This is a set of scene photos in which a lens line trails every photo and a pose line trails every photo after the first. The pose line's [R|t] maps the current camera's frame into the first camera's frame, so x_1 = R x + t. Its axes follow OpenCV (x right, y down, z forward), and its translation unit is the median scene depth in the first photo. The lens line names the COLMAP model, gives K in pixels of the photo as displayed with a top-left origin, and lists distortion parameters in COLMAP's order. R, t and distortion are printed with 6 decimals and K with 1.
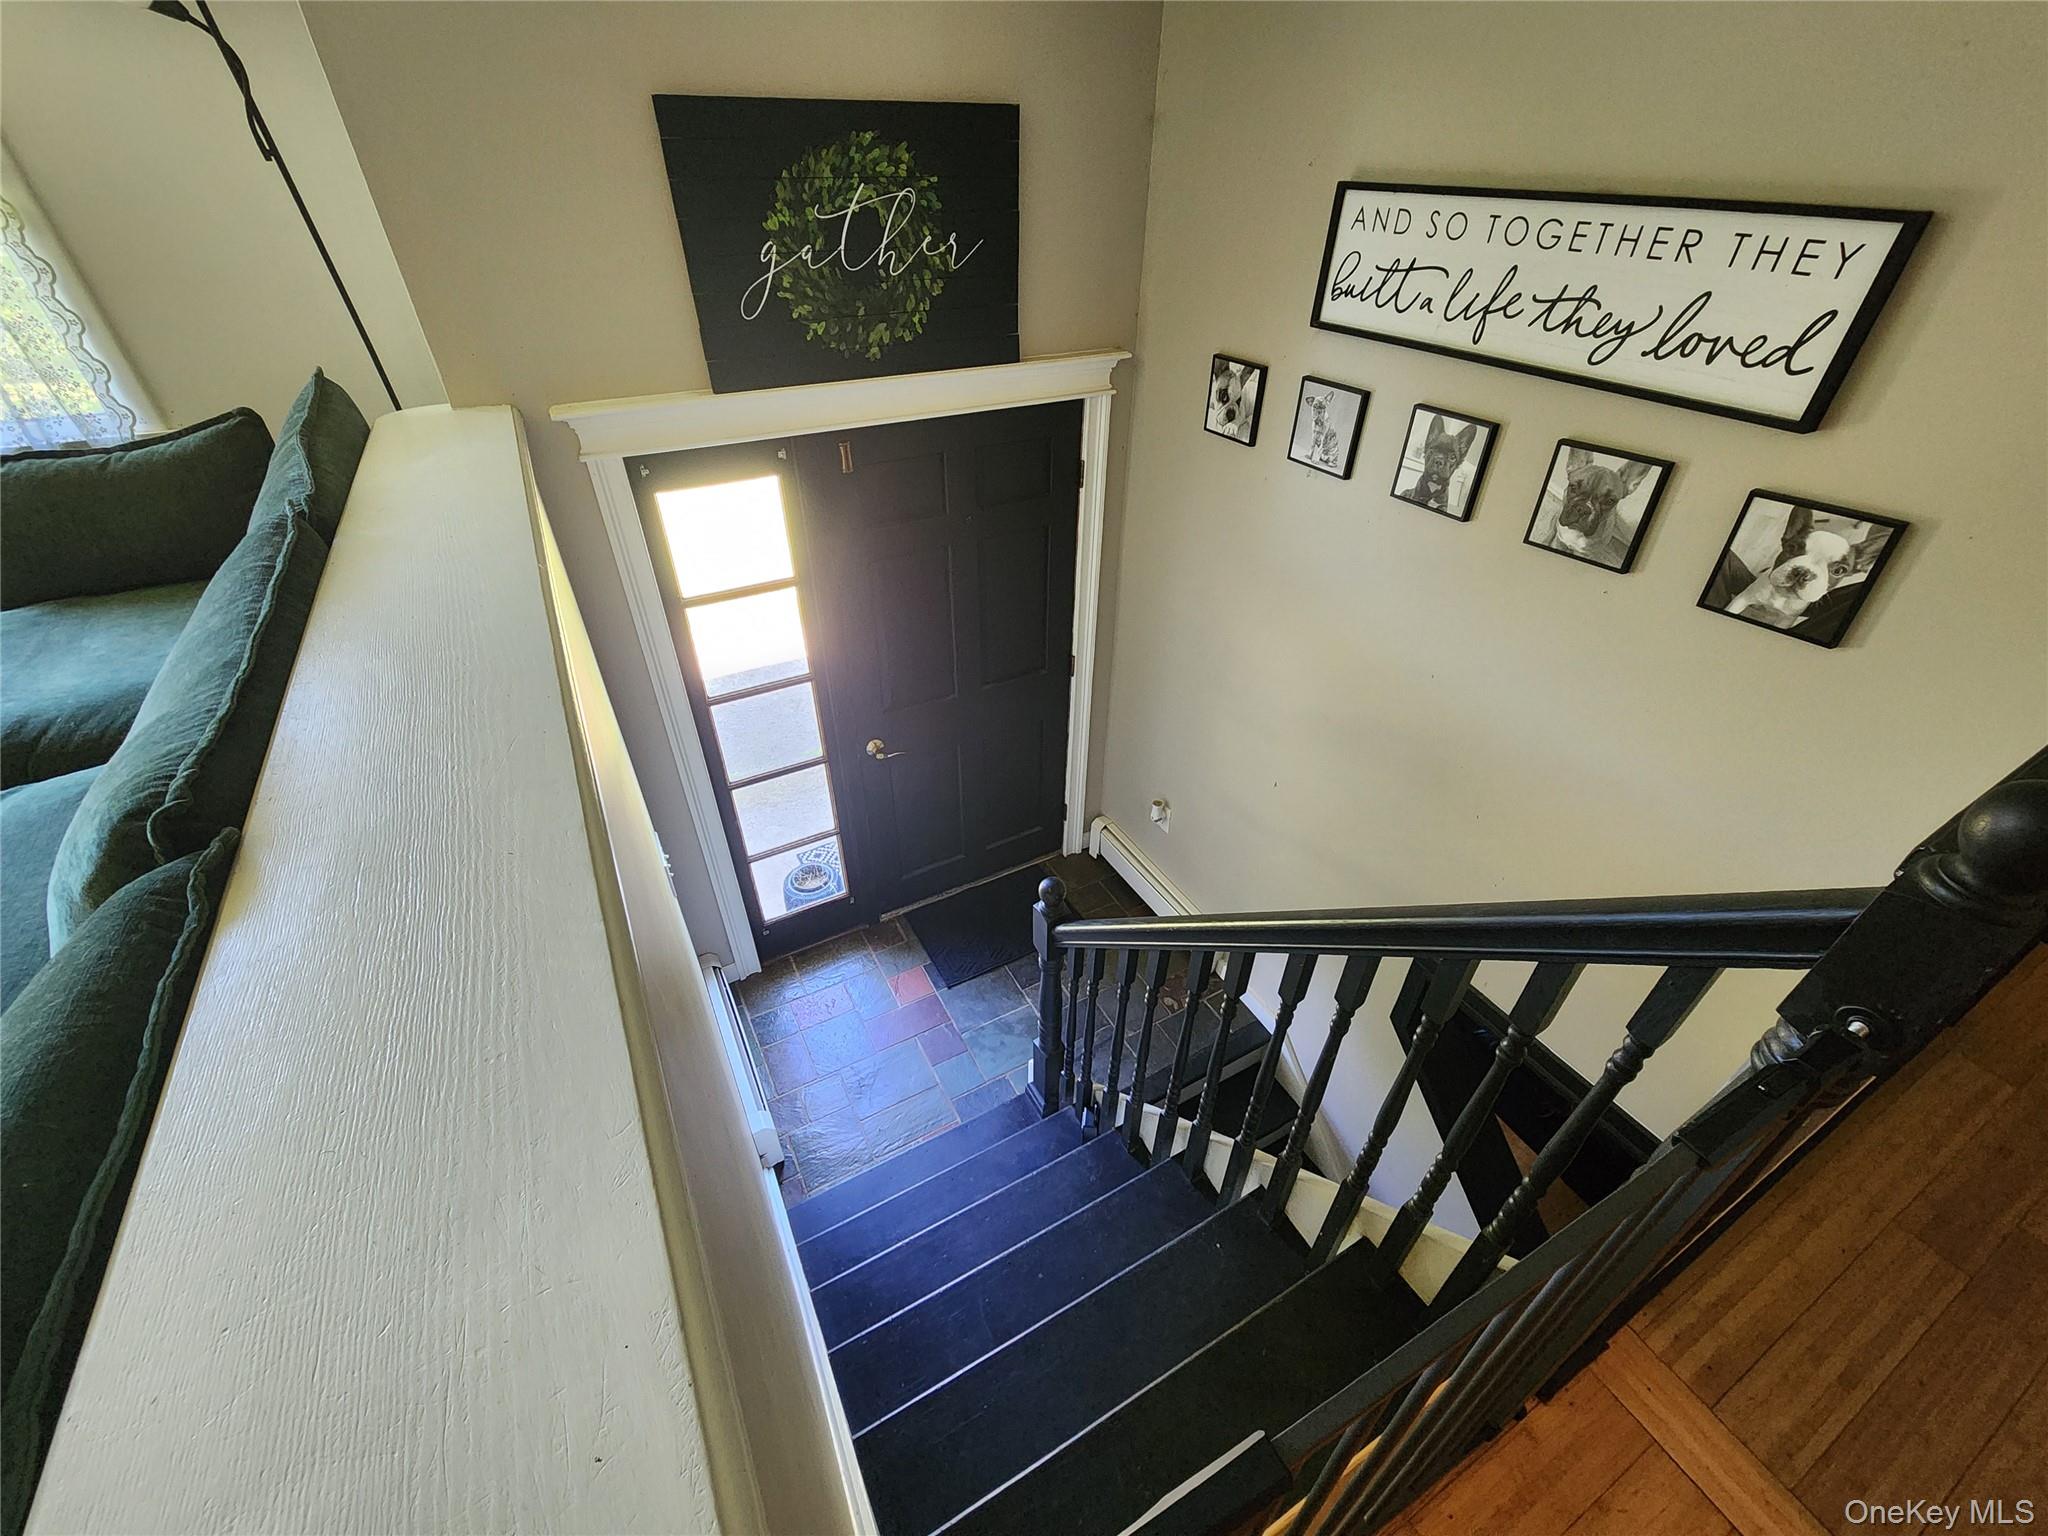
lens RADIAL K [[840.8, 0, 1017.6], [0, 840.8, 773.3], [0, 0, 1]] dist [0.004526, -0.000658]
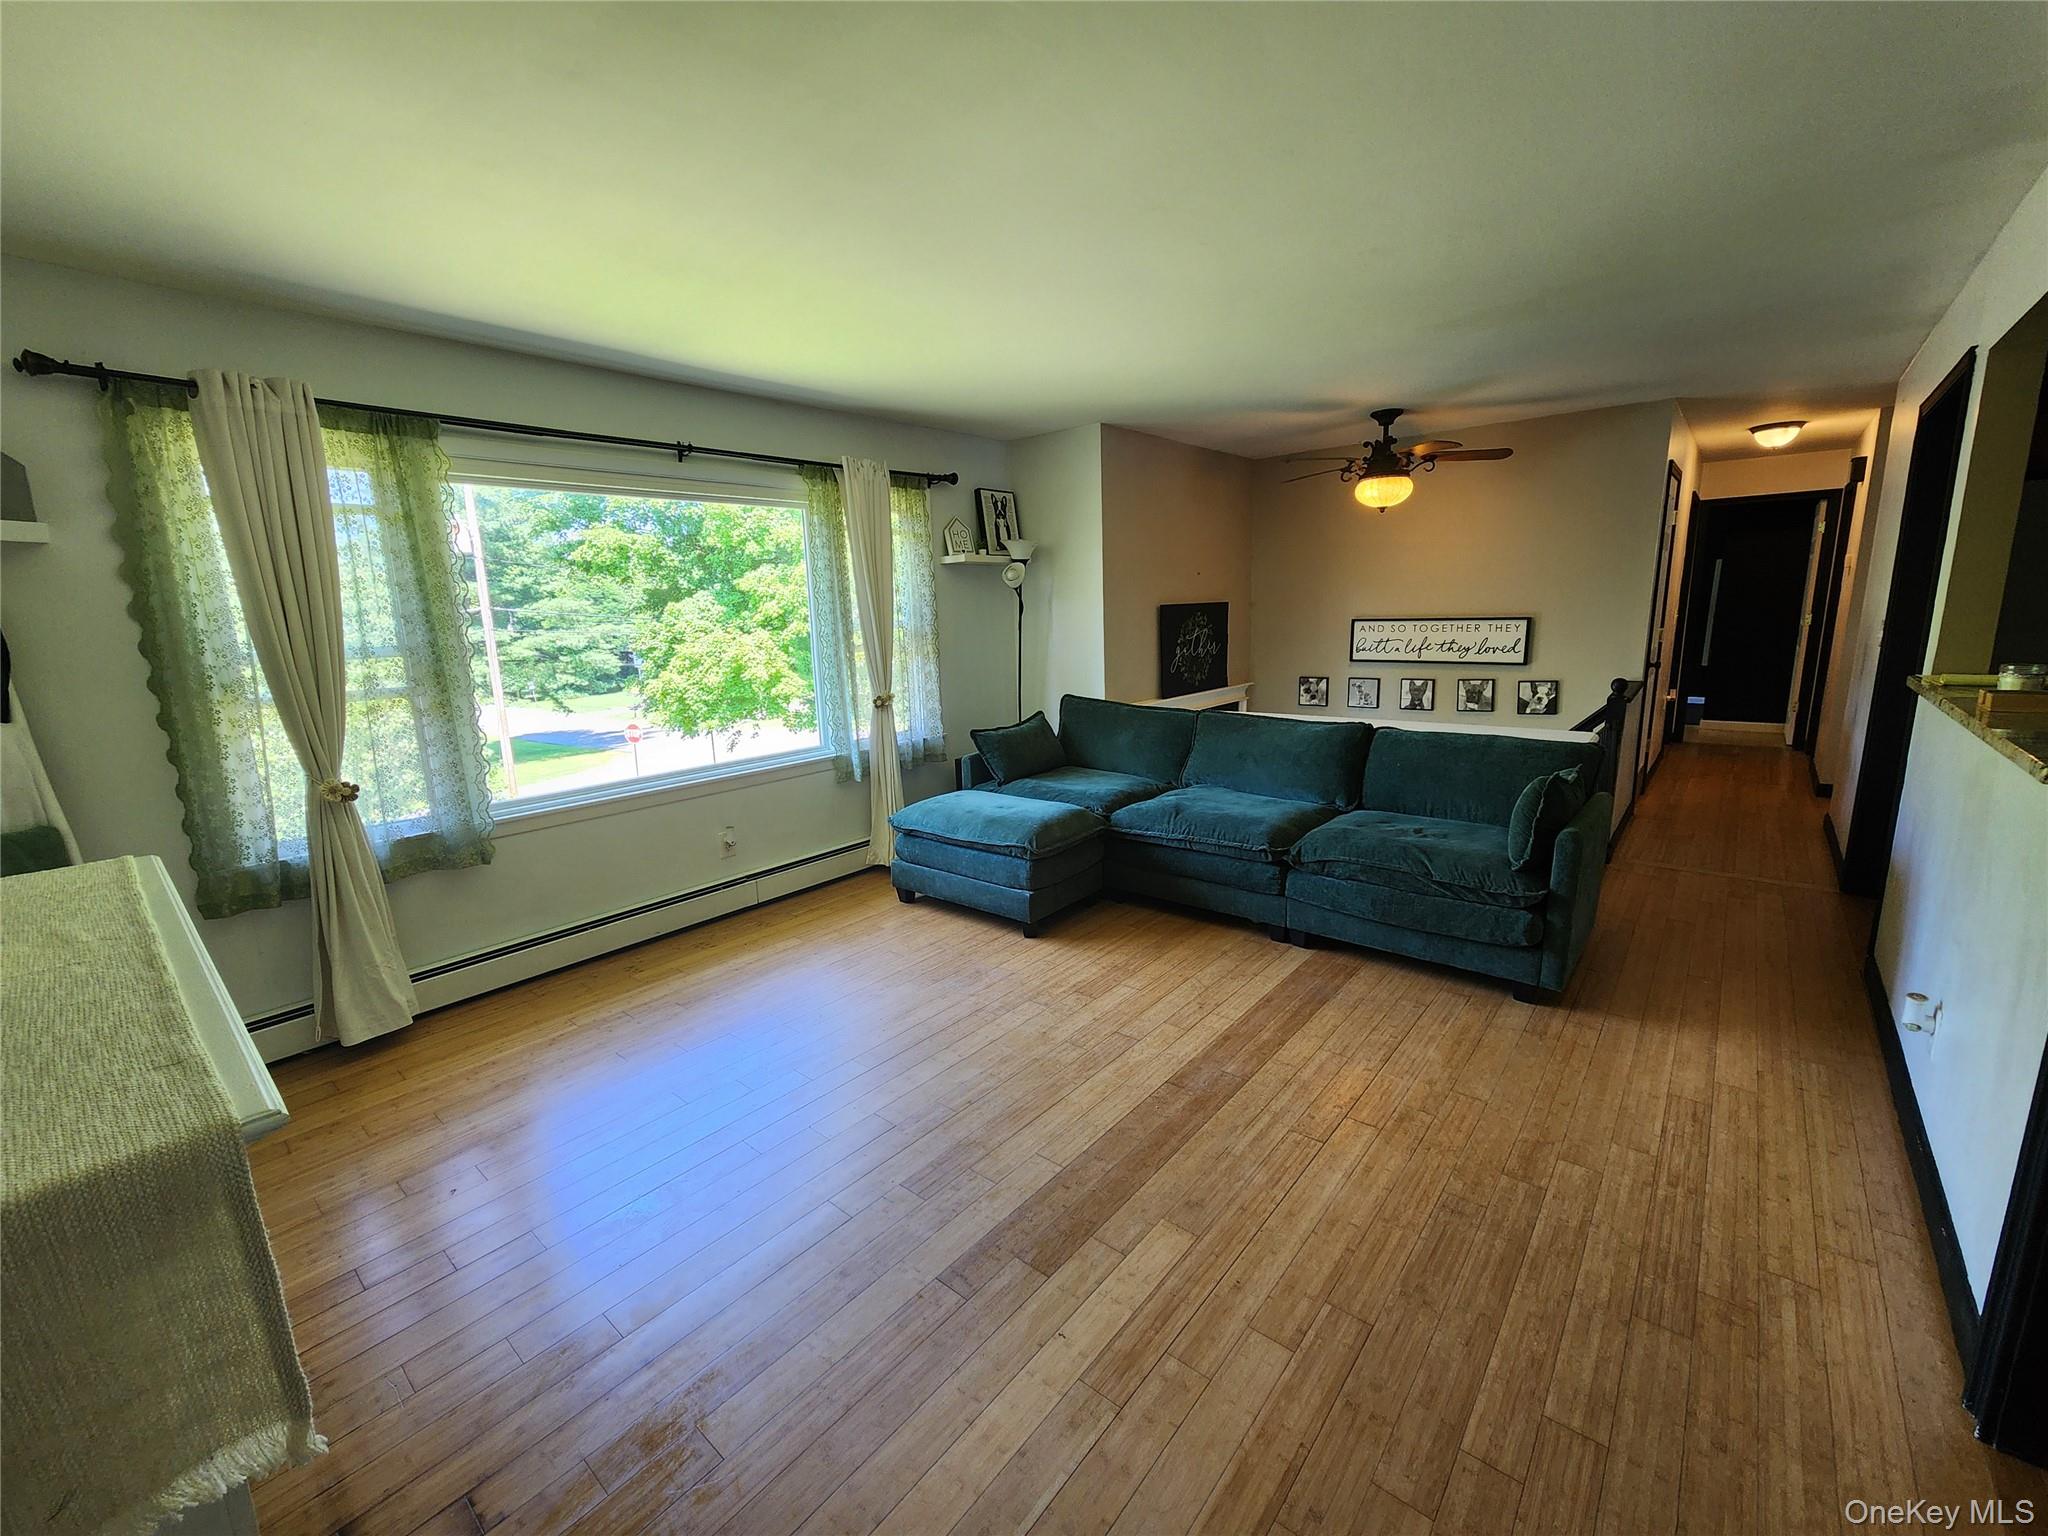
lens RADIAL K [[840.8, 0, 1017.6], [0, 840.8, 773.3], [0, 0, 1]] dist [0.004526, -0.000658]
pose [[0.935441, -0.104308, 0.337743, -1.686147], [0.239879, 0.889109, -0.389798, 0.638146], [-0.259632, 0.445650, 0.856730, -0.965978]]
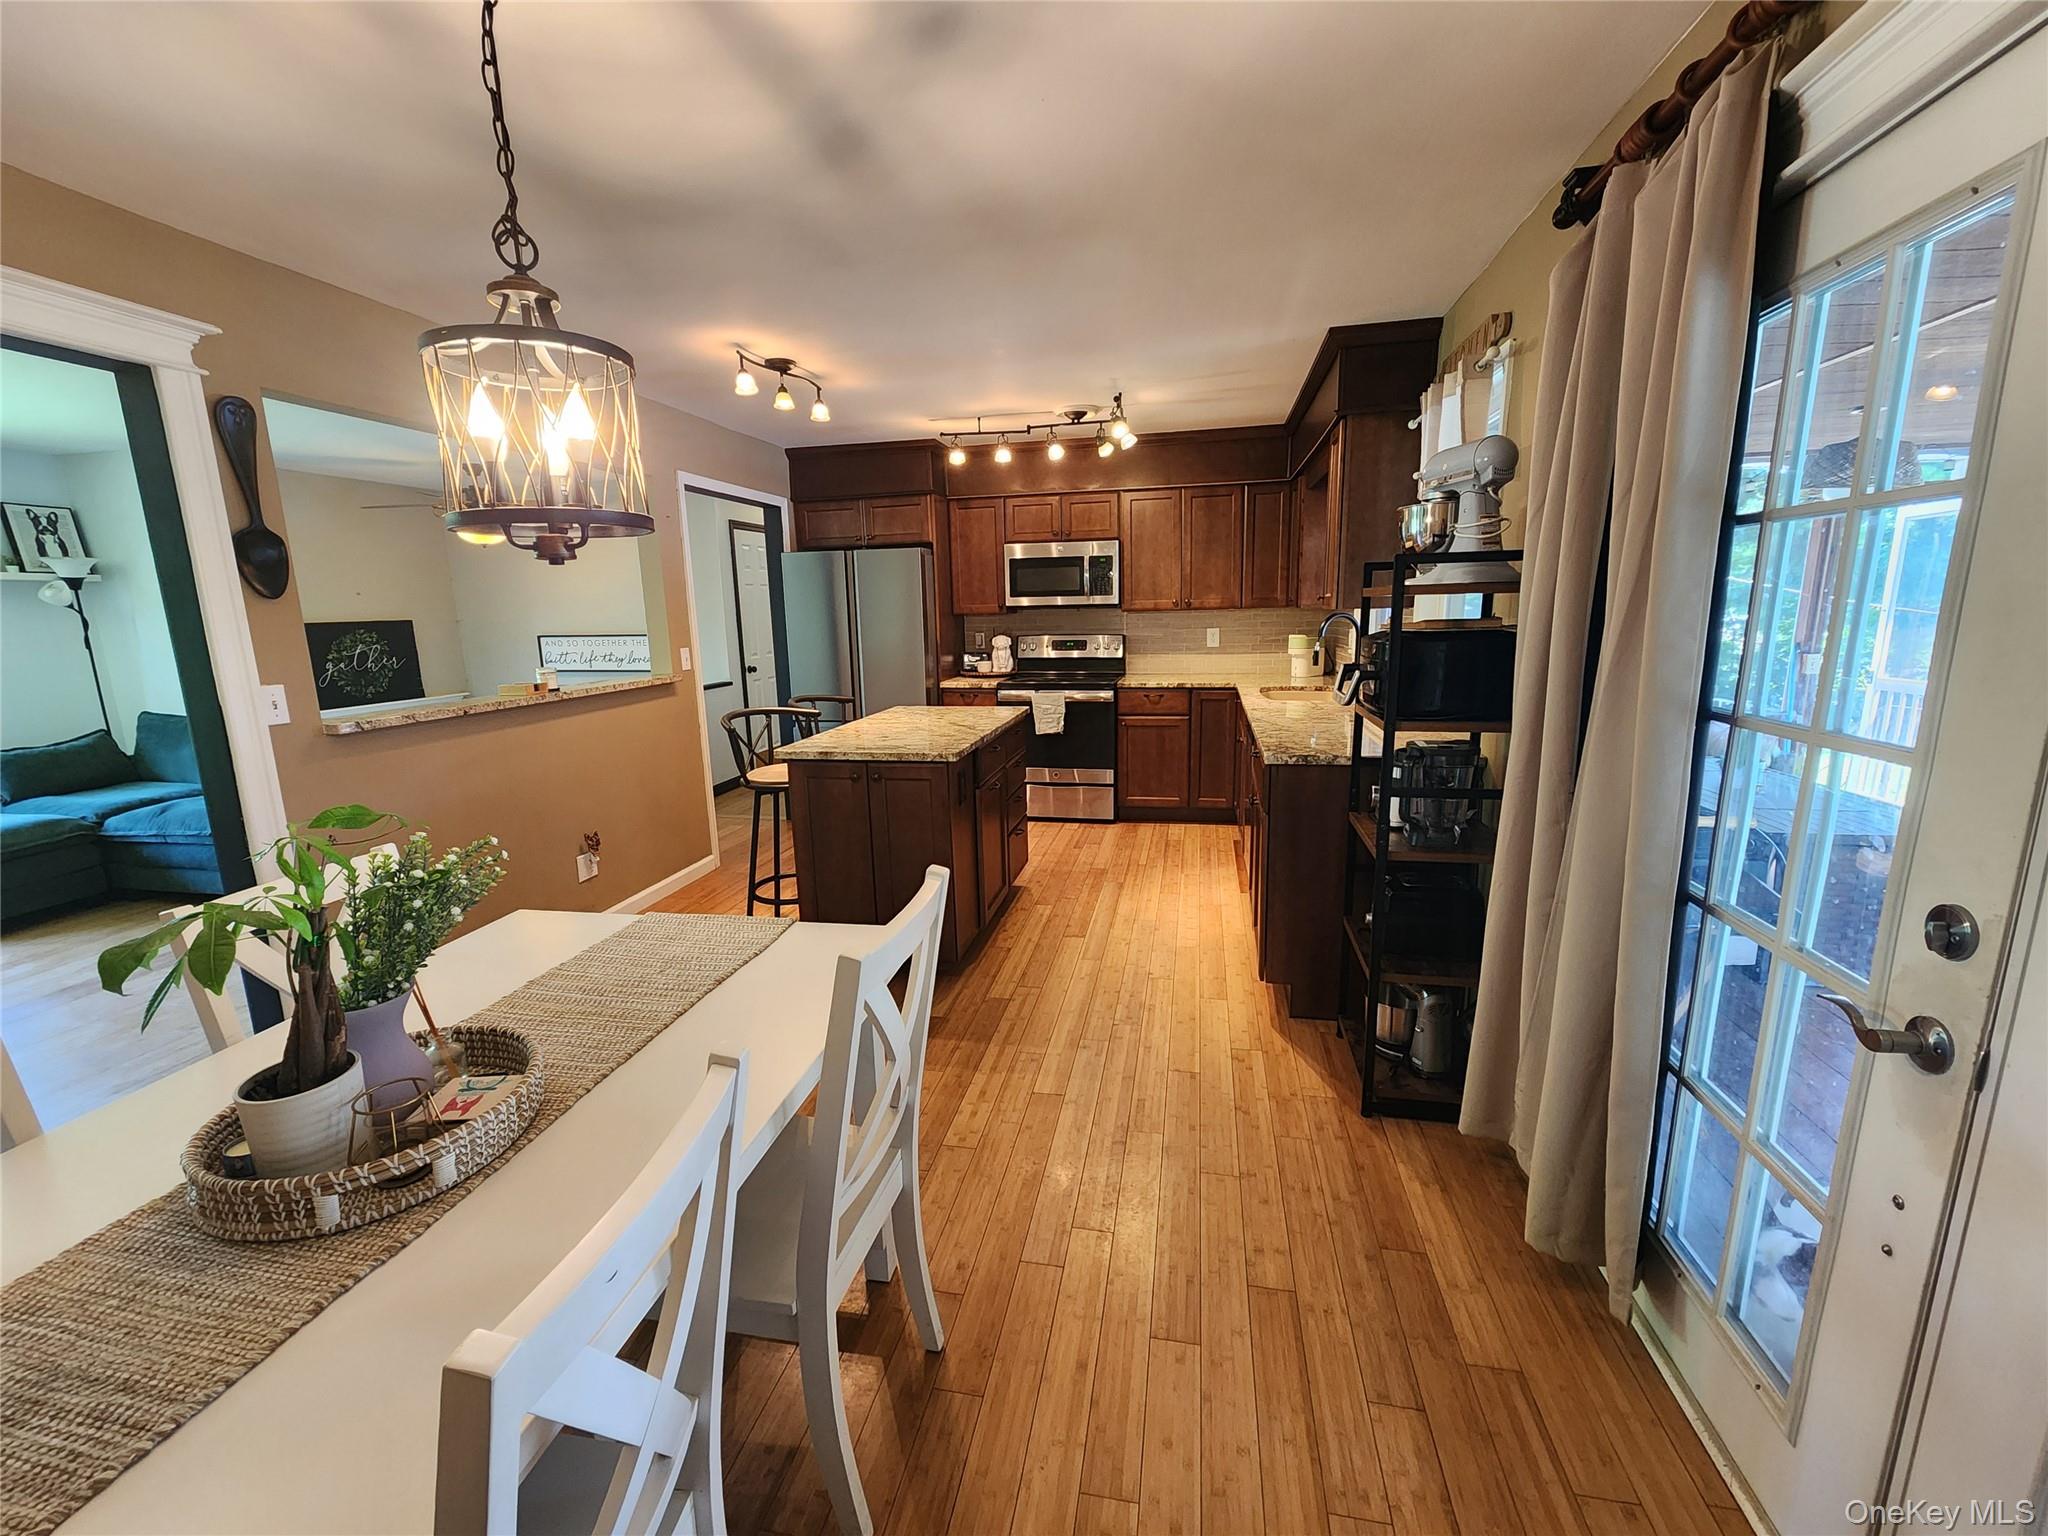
lens RADIAL K [[840.8, 0, 1017.6], [0, 840.8, 773.3], [0, 0, 1]] dist [0.004526, -0.000658]
pose [[0.651322, -0.169381, 0.739655, -0.935142], [0.473362, 0.852539, -0.221600, 1.406355], [-0.593050, 0.494457, 0.635456, -1.984230]]
